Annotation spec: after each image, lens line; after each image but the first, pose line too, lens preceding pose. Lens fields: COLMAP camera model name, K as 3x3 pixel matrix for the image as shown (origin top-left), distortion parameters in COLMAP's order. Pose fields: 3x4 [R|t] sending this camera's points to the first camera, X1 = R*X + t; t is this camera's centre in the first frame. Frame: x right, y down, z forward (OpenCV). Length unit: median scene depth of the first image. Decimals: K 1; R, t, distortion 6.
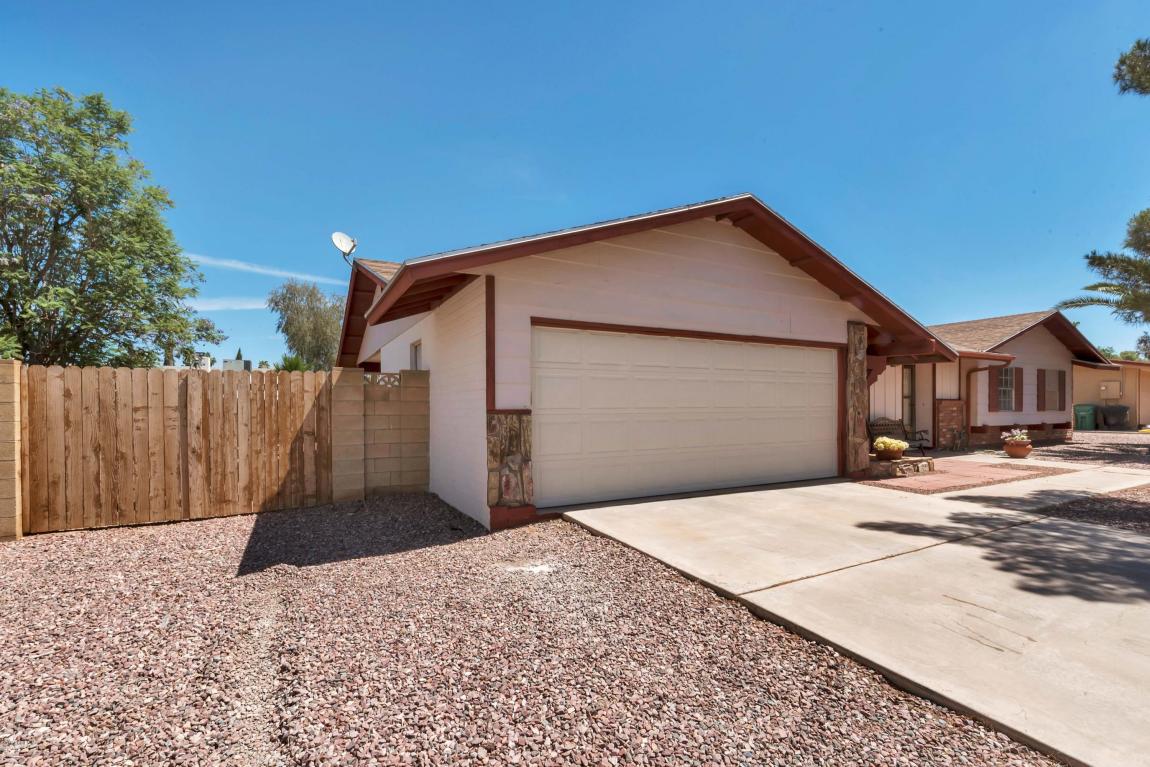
lens RADIAL K [[517.1, 0, 571.1], [0, 517.1, 381.5], [0, 0, 1]] dist [-0.000402, -0.000144]
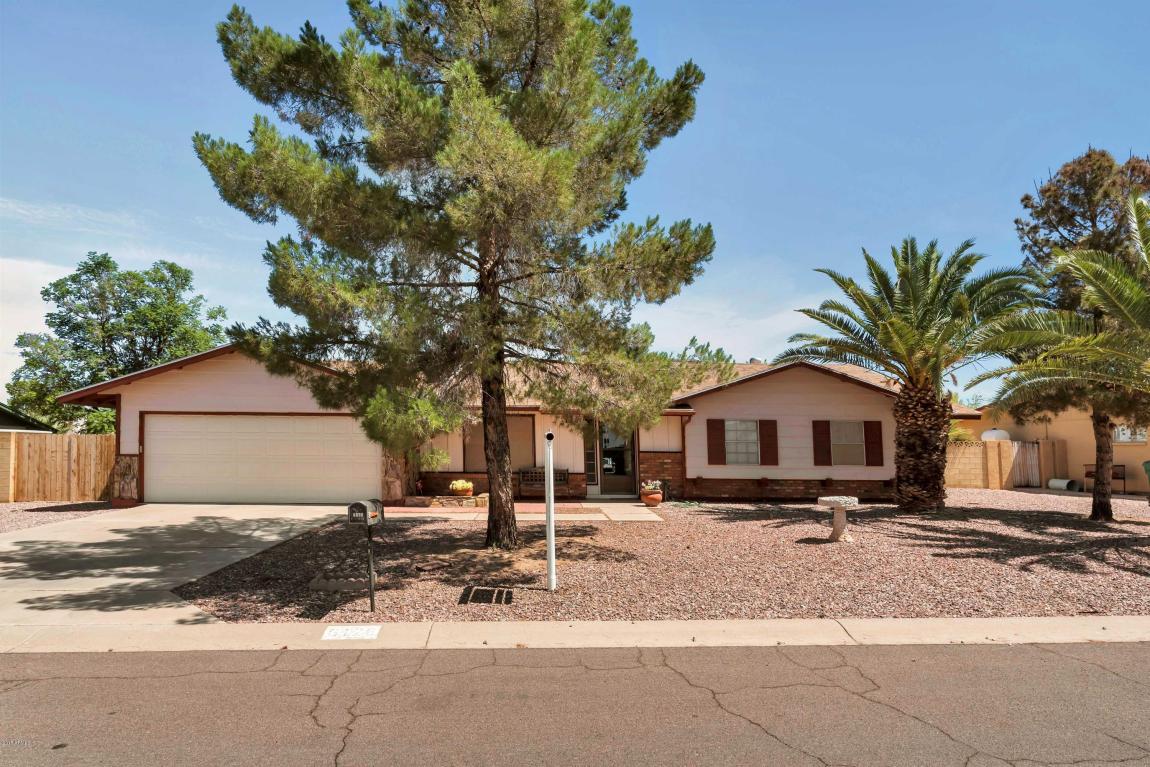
lens RADIAL K [[609.9, 0, 575.0], [0, 609.9, 383.5], [0, 0, 1]] dist [-0.012423, -0.000191]
pose [[0.910999, -0.034130, -0.410994, 2.360088], [0.006955, 0.997699, -0.067436, -0.051997], [0.412350, 0.058575, 0.909140, -0.506443]]
